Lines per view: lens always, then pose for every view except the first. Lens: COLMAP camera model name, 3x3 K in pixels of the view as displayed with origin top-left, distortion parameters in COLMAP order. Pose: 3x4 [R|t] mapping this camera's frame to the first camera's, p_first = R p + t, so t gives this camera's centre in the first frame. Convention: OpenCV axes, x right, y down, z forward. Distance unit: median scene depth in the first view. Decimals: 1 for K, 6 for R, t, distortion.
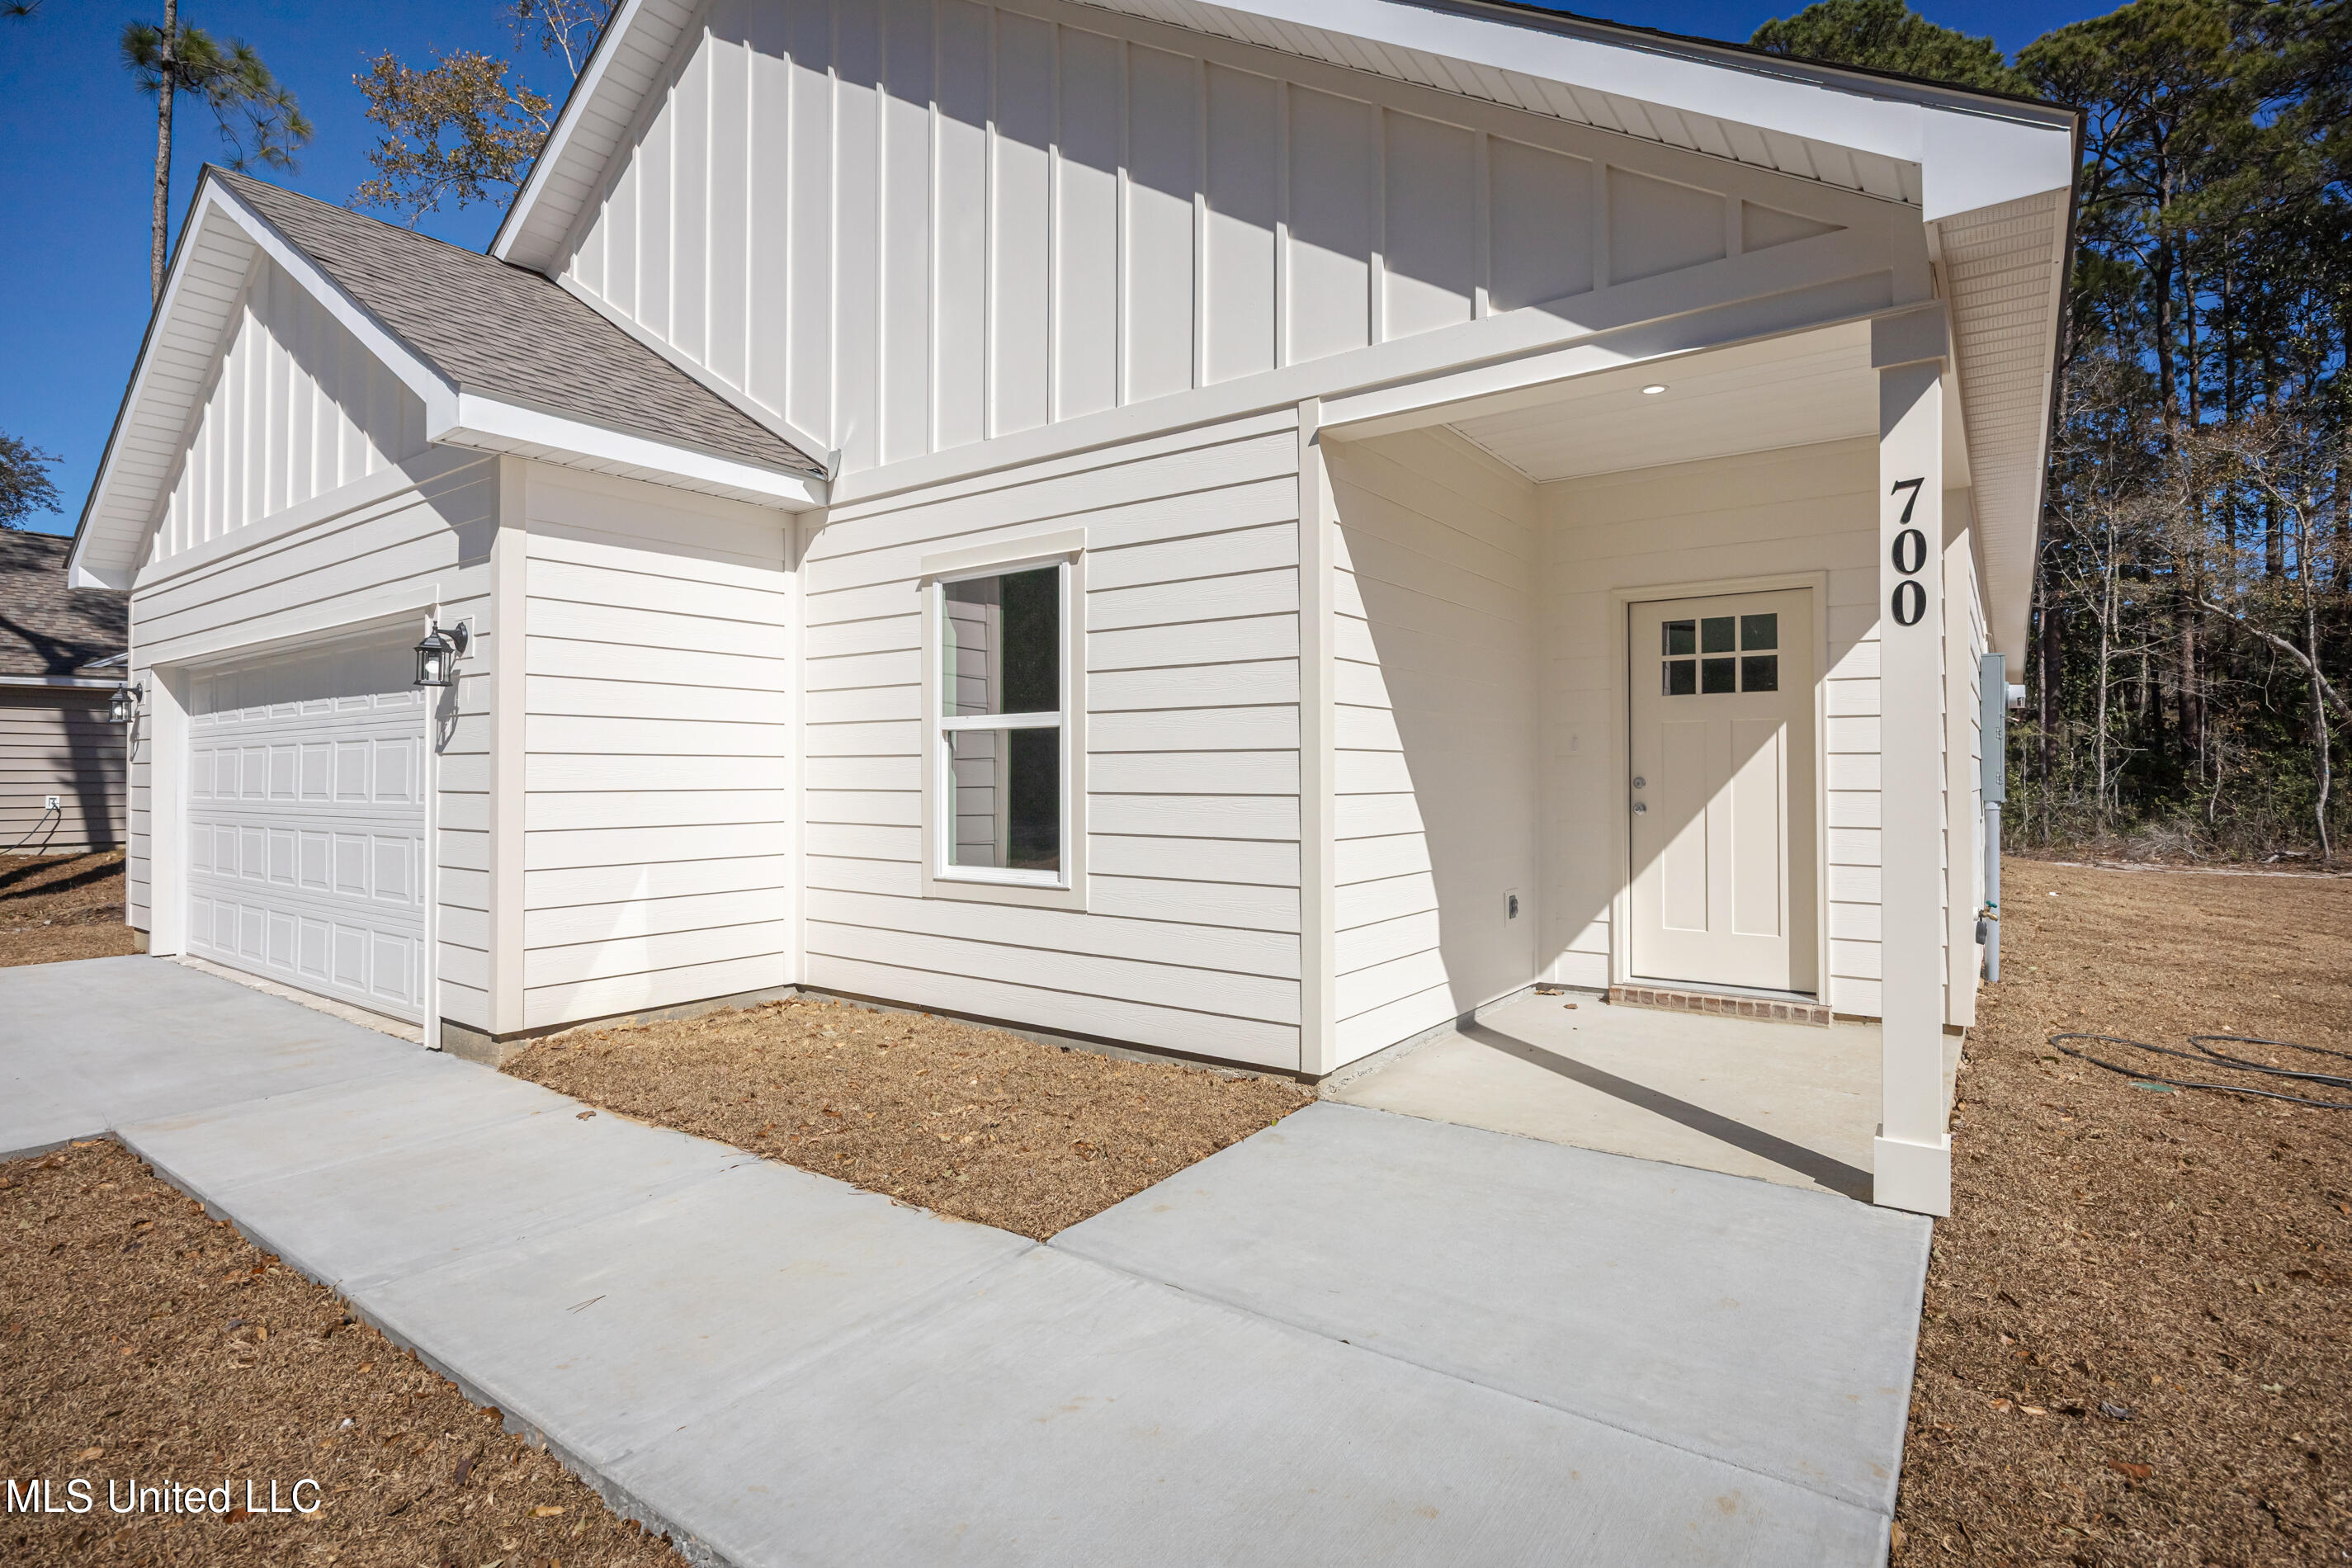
lens RADIAL K [[1145.5, 0, 1174.1], [0, 1145.5, 766.1], [0, 0, 1]] dist [-0.013563, 0.000227]
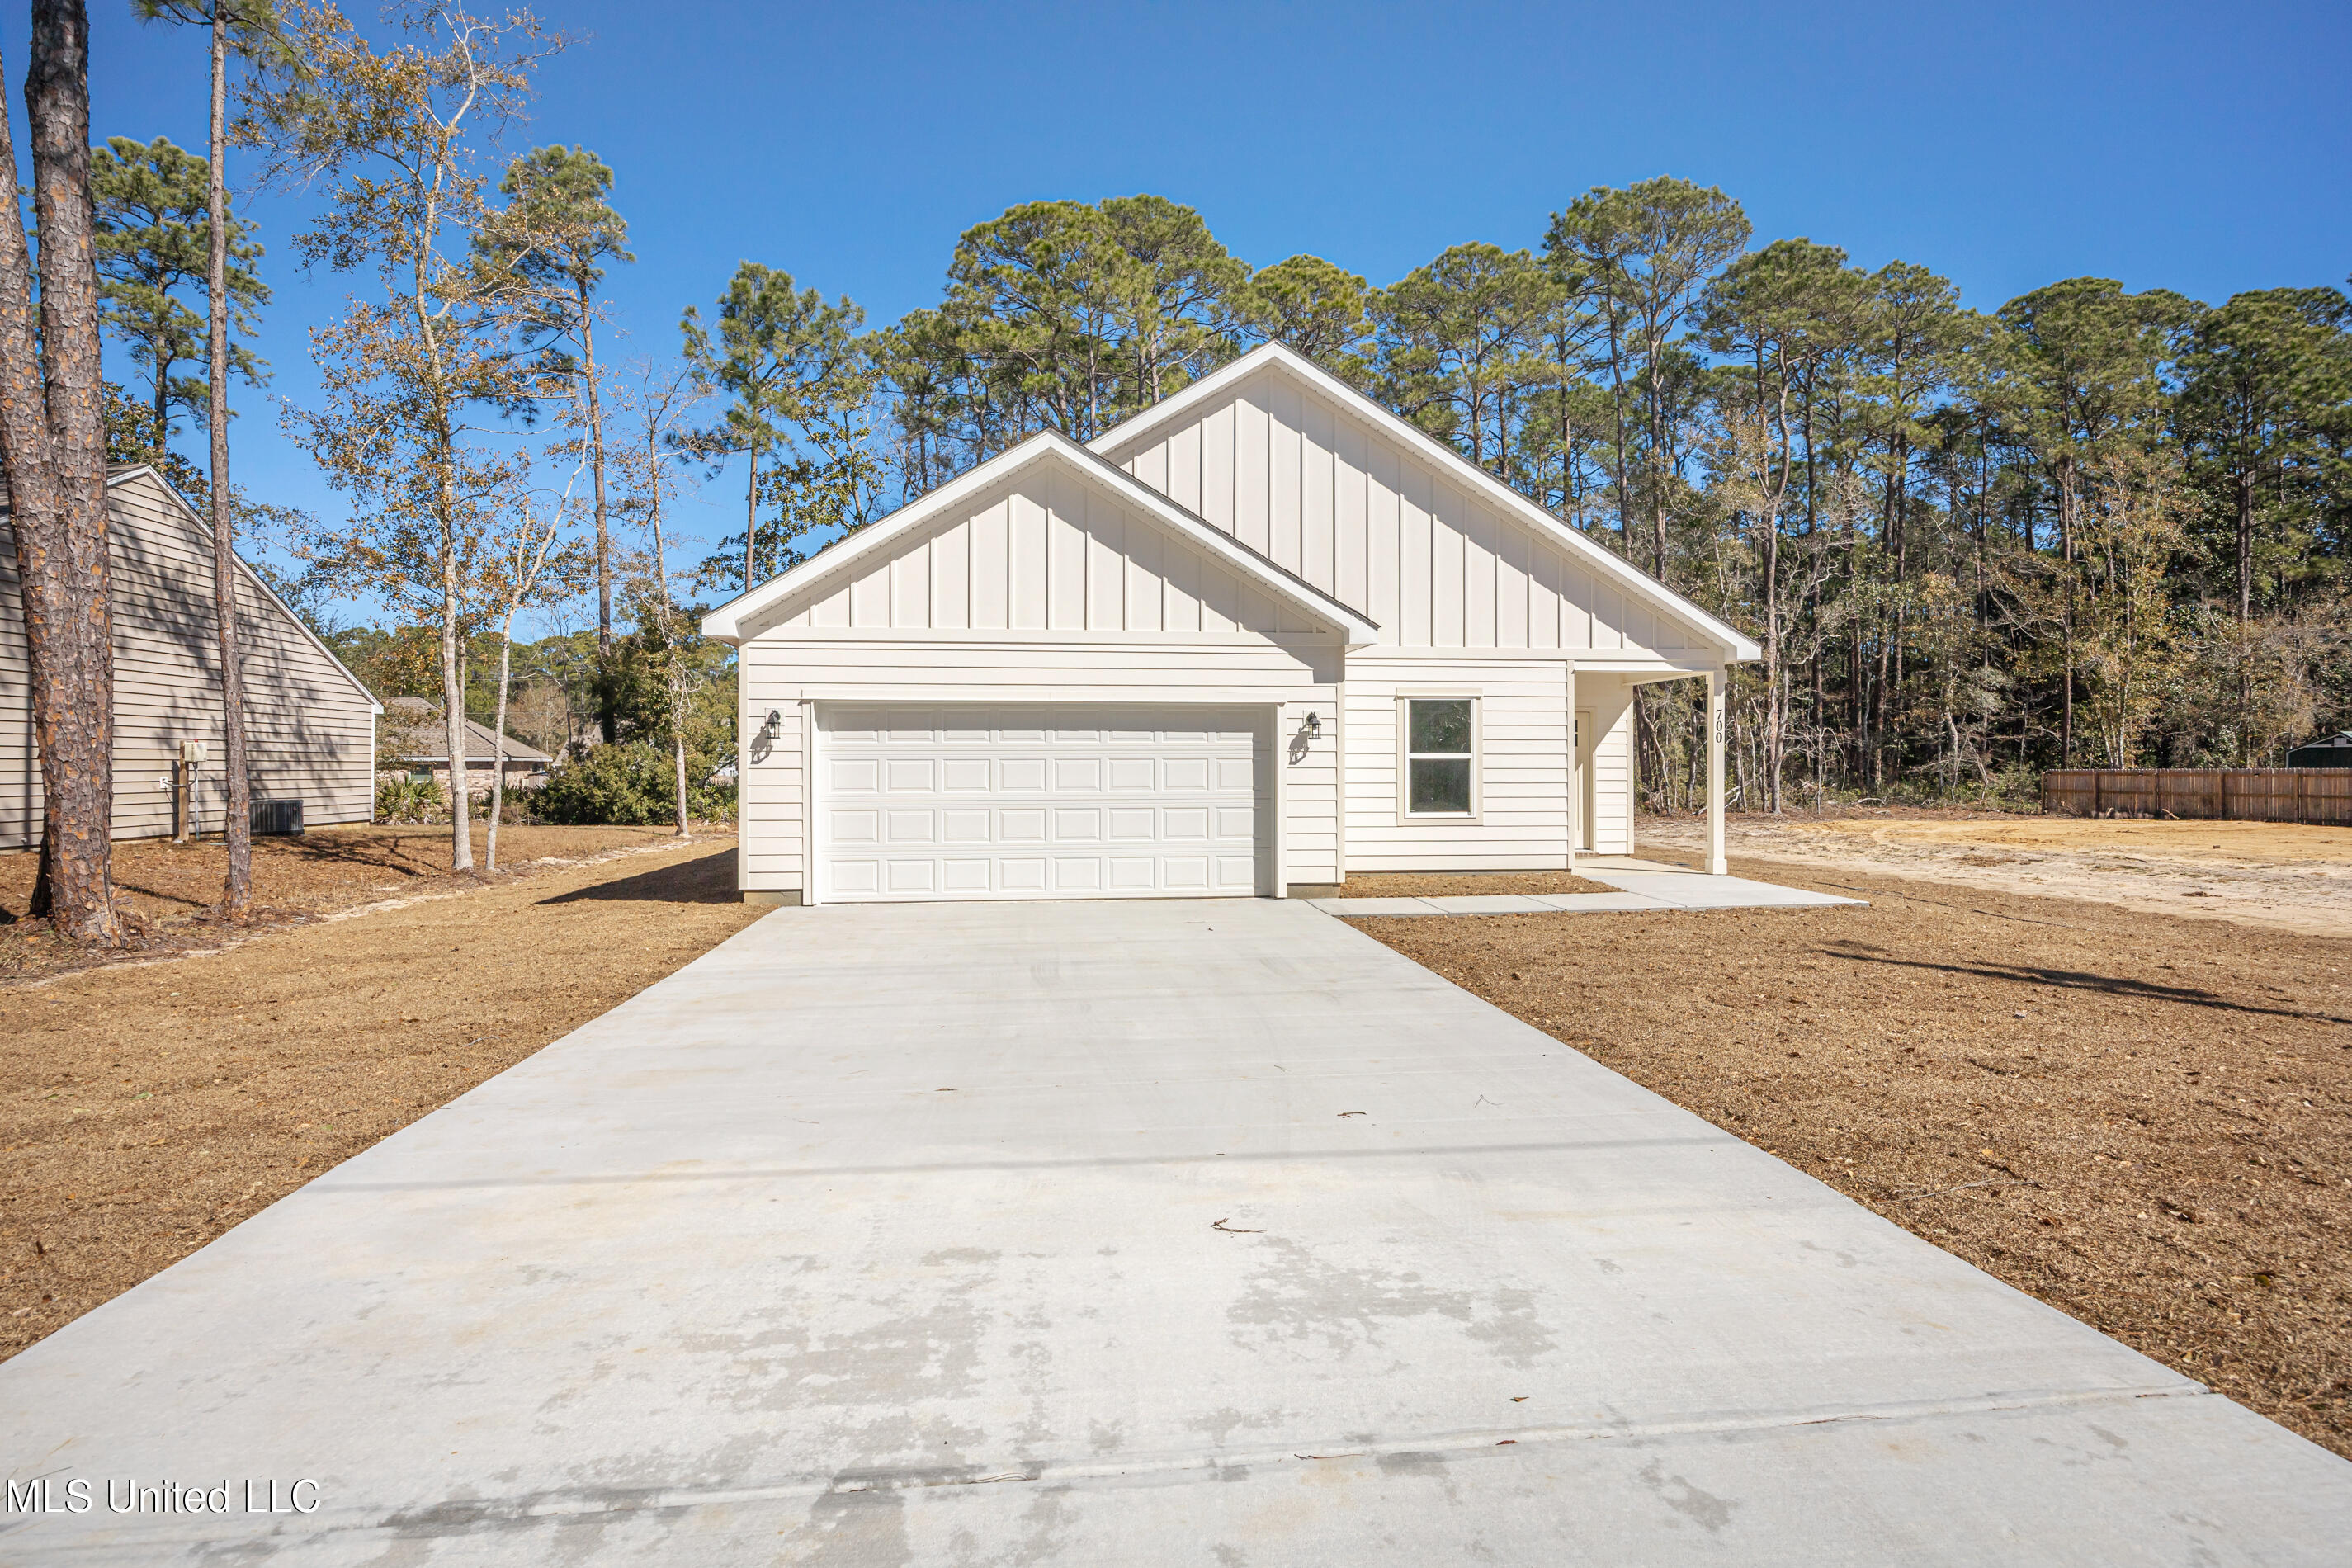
lens RADIAL K [[1210.9, 0, 1165.1], [0, 1210.9, 769.9], [0, 0, 1]] dist [-0.006232, -0.001543]
pose [[0.745540, -0.000163, 0.666461, -2.181551], [-0.005089, 0.999969, 0.005938, -0.018365], [-0.666441, -0.007818, 0.745517, -0.564533]]
